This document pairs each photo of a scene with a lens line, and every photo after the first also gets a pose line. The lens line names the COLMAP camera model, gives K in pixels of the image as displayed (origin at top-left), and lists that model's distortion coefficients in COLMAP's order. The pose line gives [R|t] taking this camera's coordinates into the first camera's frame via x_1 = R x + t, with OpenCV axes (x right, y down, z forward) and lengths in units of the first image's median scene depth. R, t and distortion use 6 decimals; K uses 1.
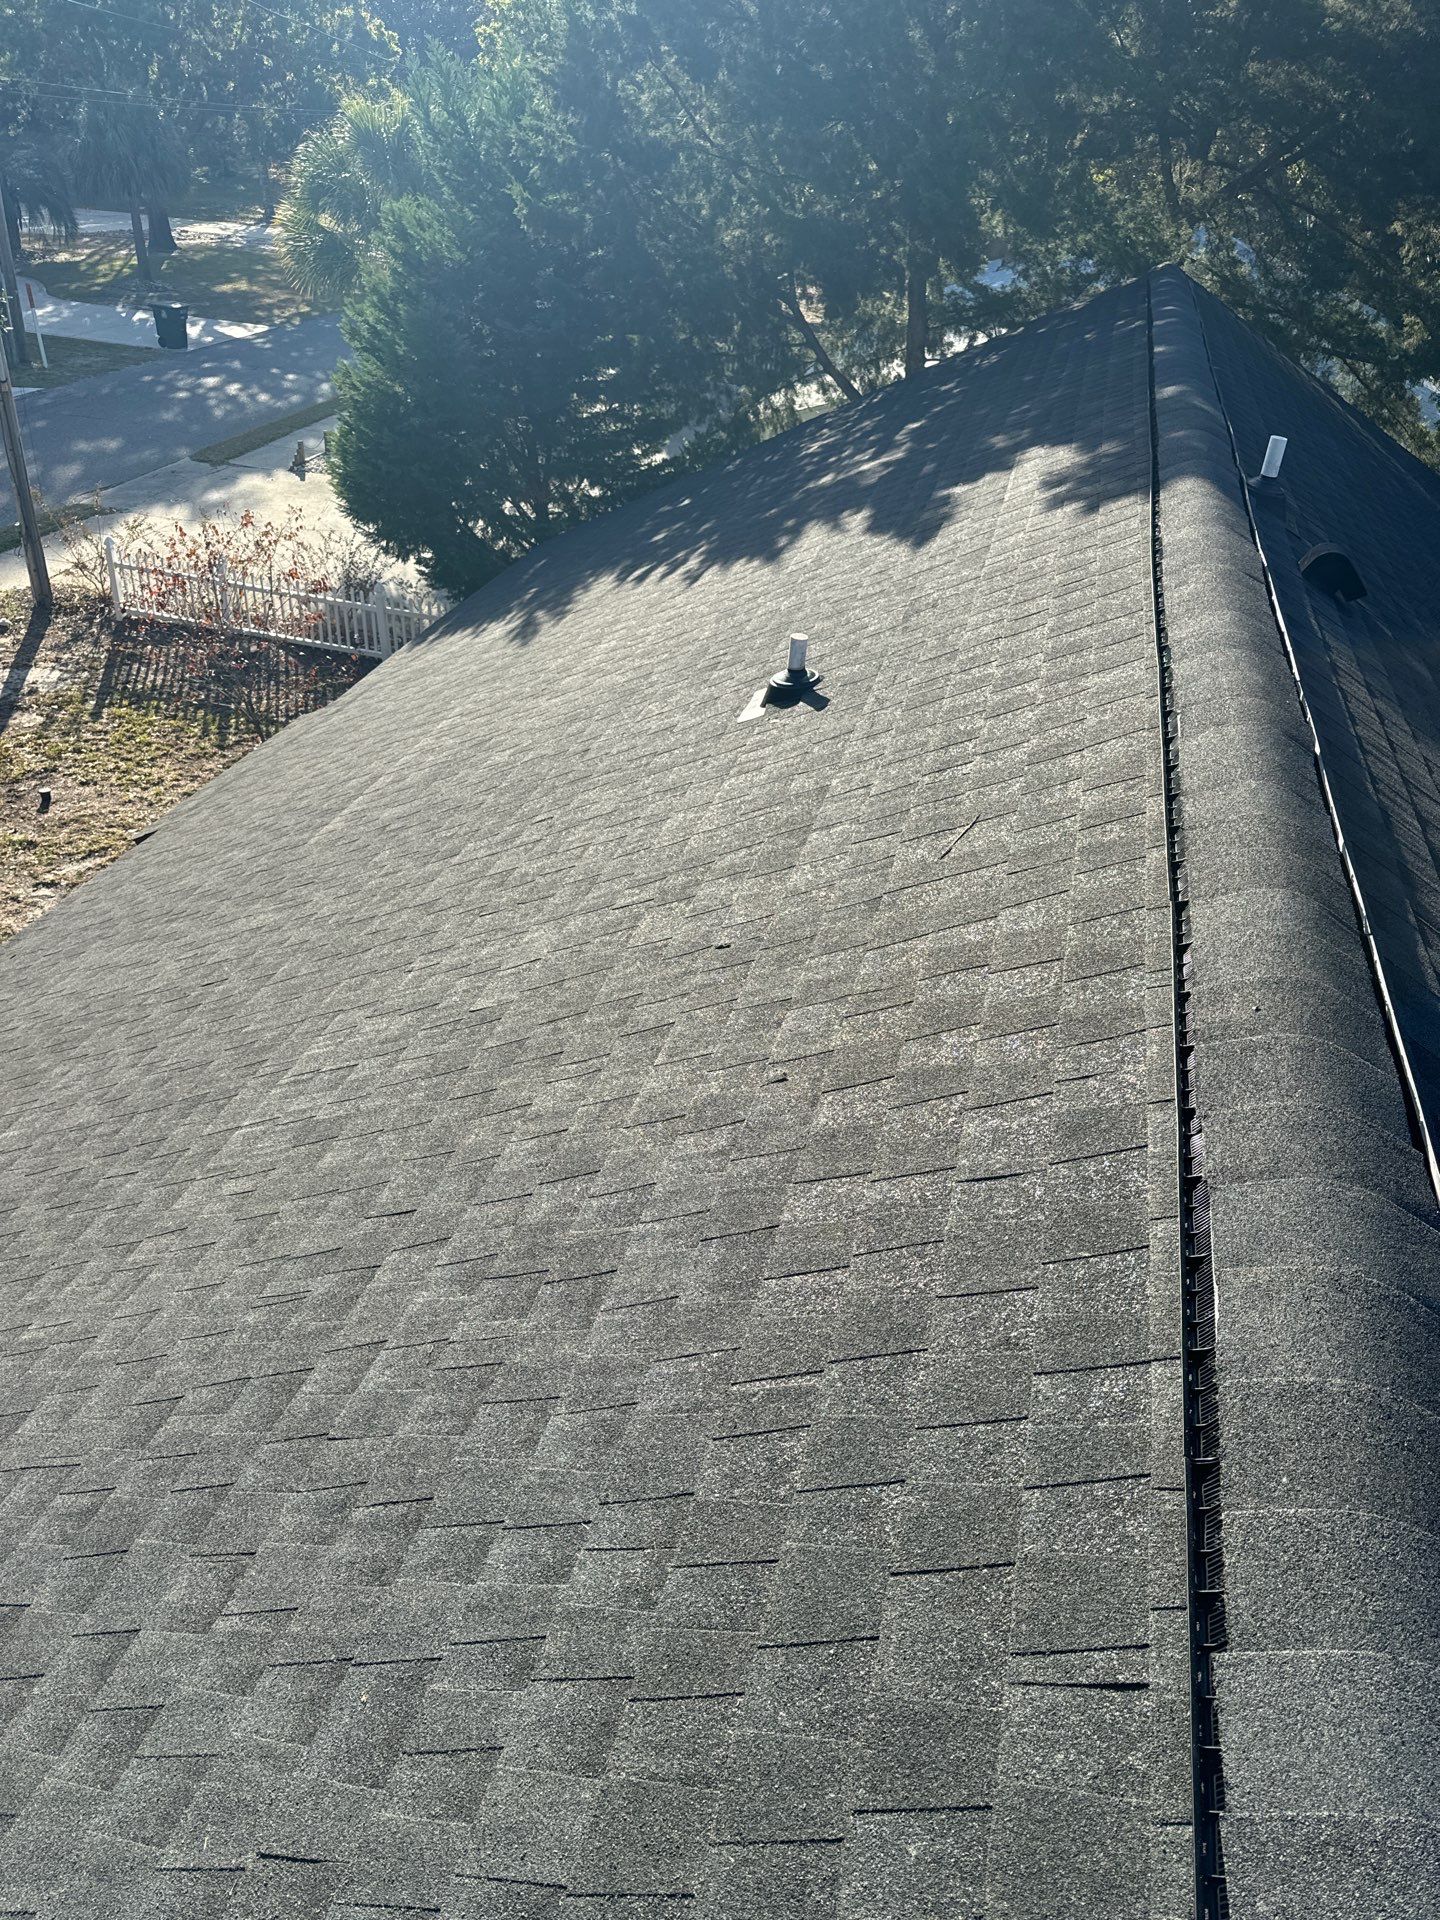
lens RADIAL K [[1286.9, 0, 780.0], [0, 1286.9, 933.3], [0, 0, 1]] dist [0.040683, -0.055268]
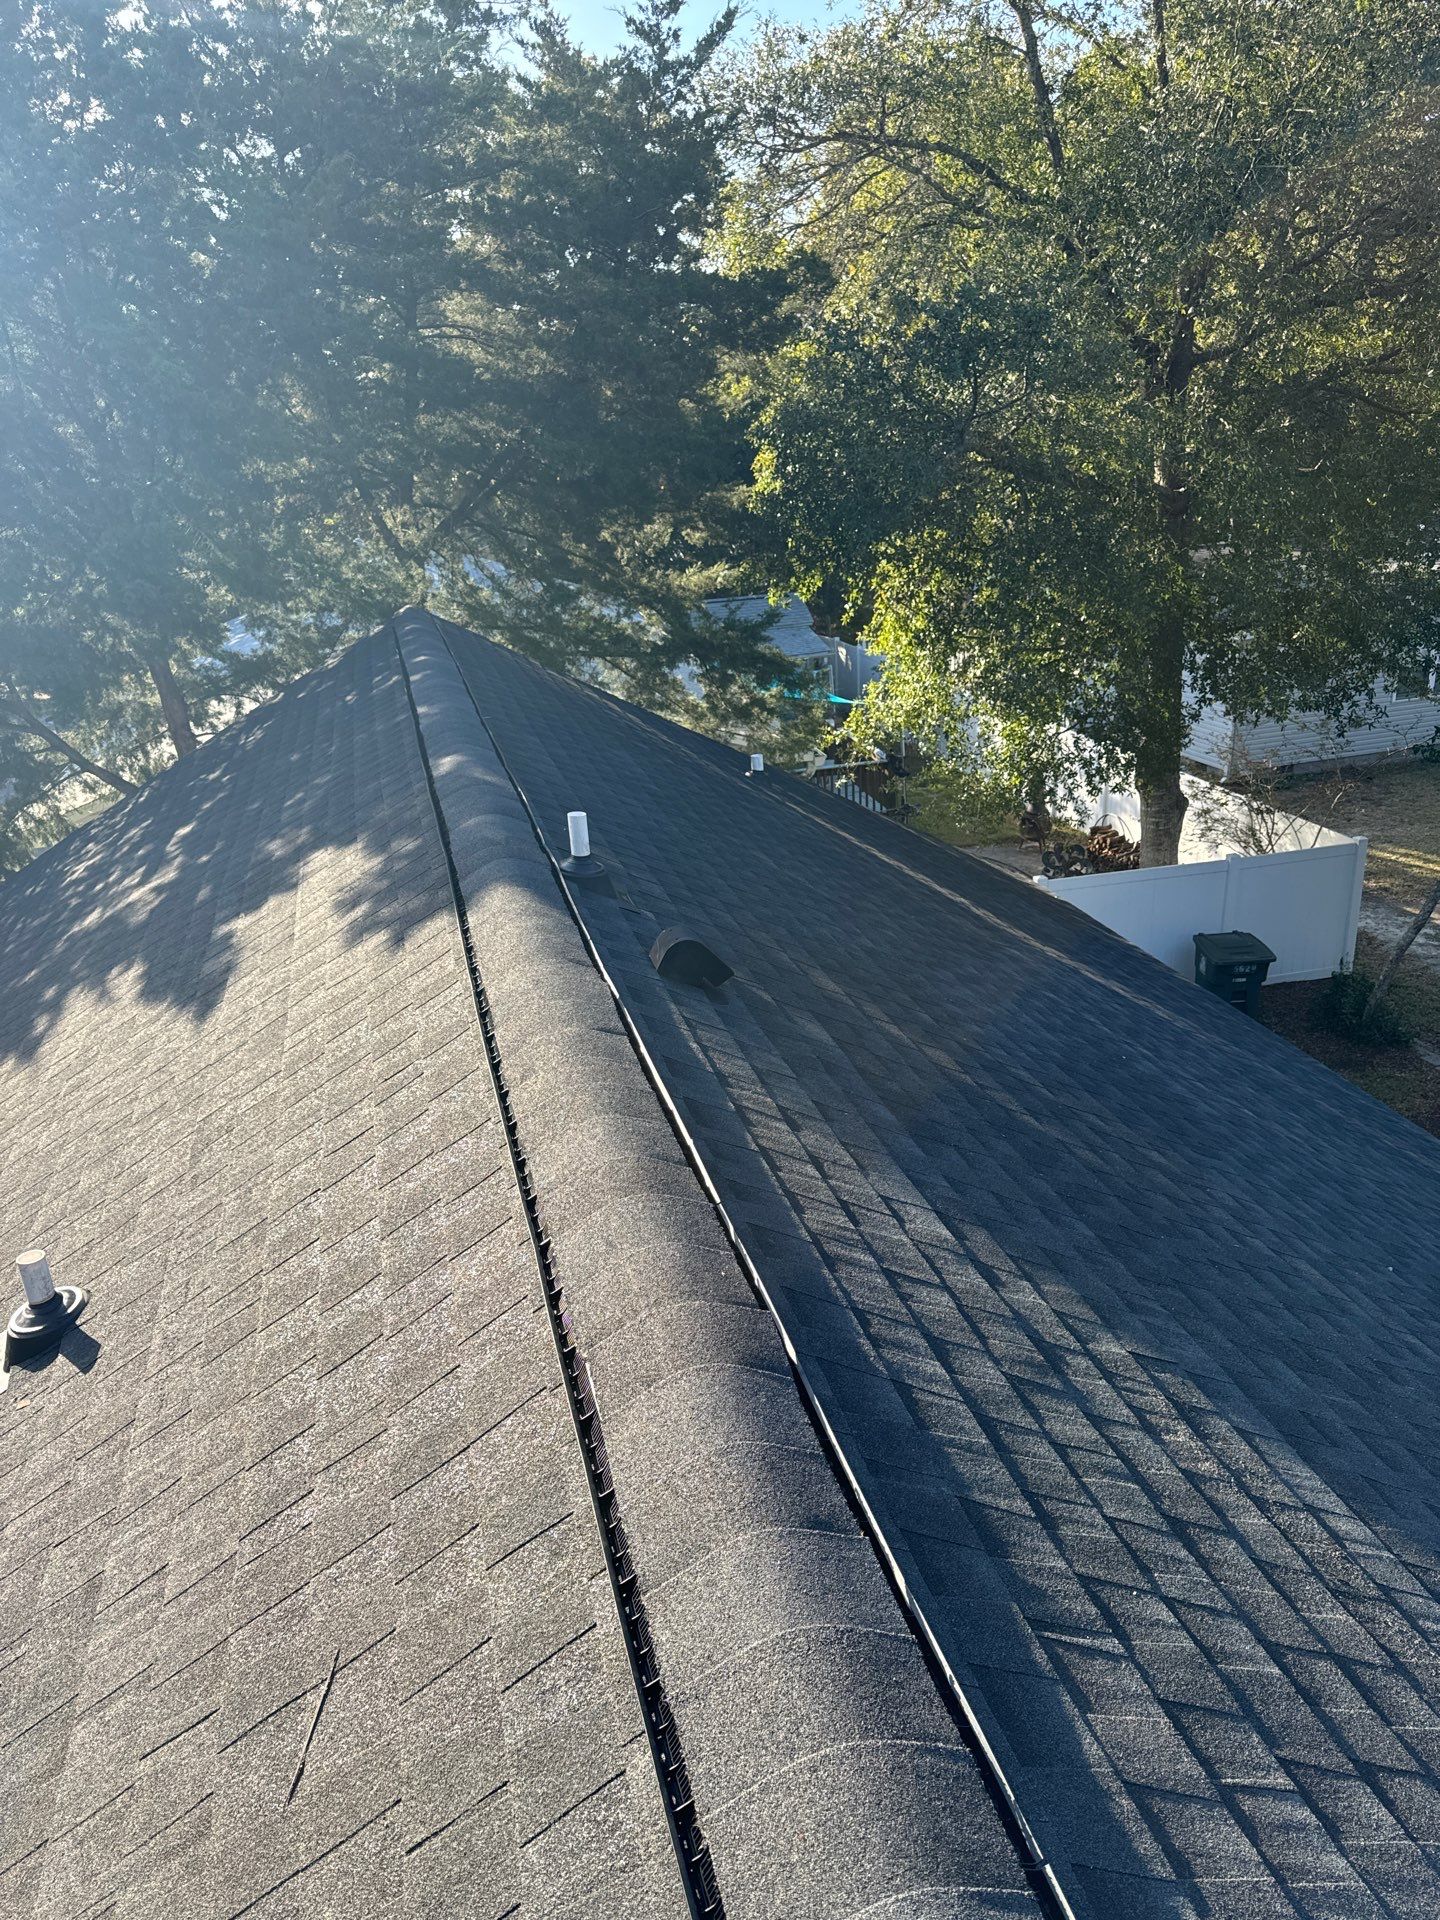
lens RADIAL K [[1272.4, 0, 723.9], [0, 1272.4, 964.4], [0, 0, 1]] dist [0.084233, -0.120275]
pose [[0.872732, -0.289461, 0.393130, 0.098652], [0.358016, 0.926940, -0.112277, -0.148040], [-0.331908, 0.238735, 0.912602, 0.197024]]
